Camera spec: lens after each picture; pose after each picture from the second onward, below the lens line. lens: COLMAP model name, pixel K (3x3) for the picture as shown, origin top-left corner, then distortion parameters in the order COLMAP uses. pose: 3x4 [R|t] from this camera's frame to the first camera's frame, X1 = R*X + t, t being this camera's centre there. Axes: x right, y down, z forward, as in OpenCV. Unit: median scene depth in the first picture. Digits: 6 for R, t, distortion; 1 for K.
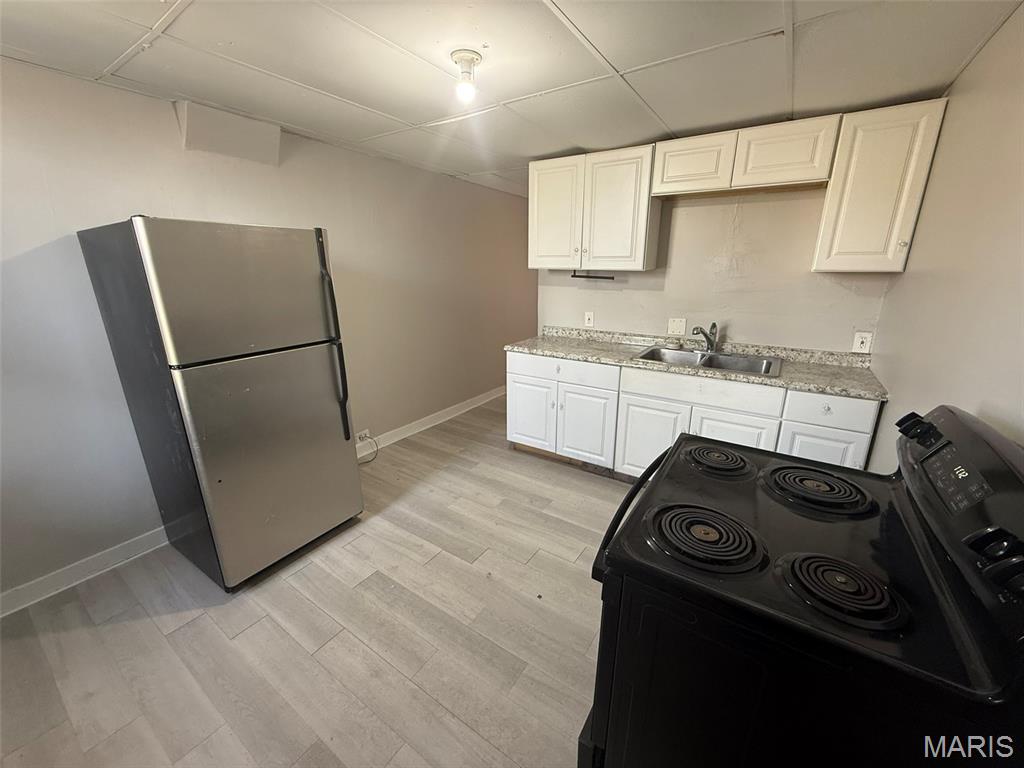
lens RADIAL K [[405.8, 0, 511.1], [0, 405.8, 383.4], [0, 0, 1]] dist [-0.000494, 0.000389]
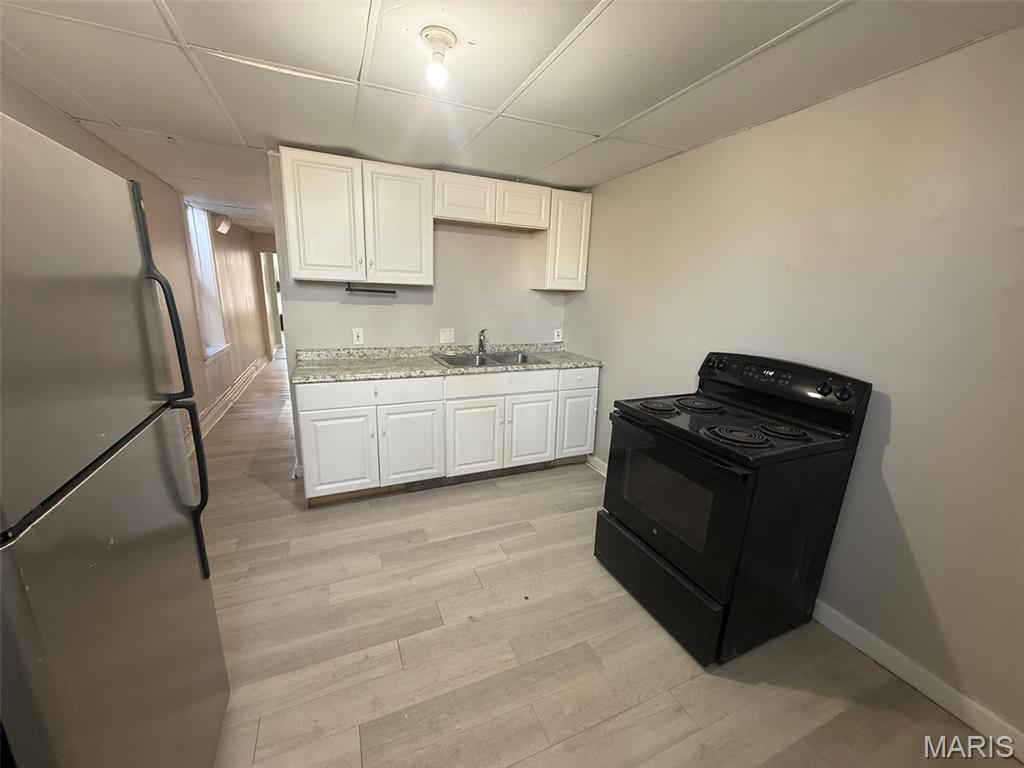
lens RADIAL K [[405.8, 0, 511.1], [0, 405.8, 383.4], [0, 0, 1]] dist [-0.000494, 0.000389]
pose [[0.533662, -0.170931, 0.828244, -0.519917], [0.205908, 0.976151, 0.068783, -0.060454], [-0.820248, 0.133835, 0.556131, 0.286693]]
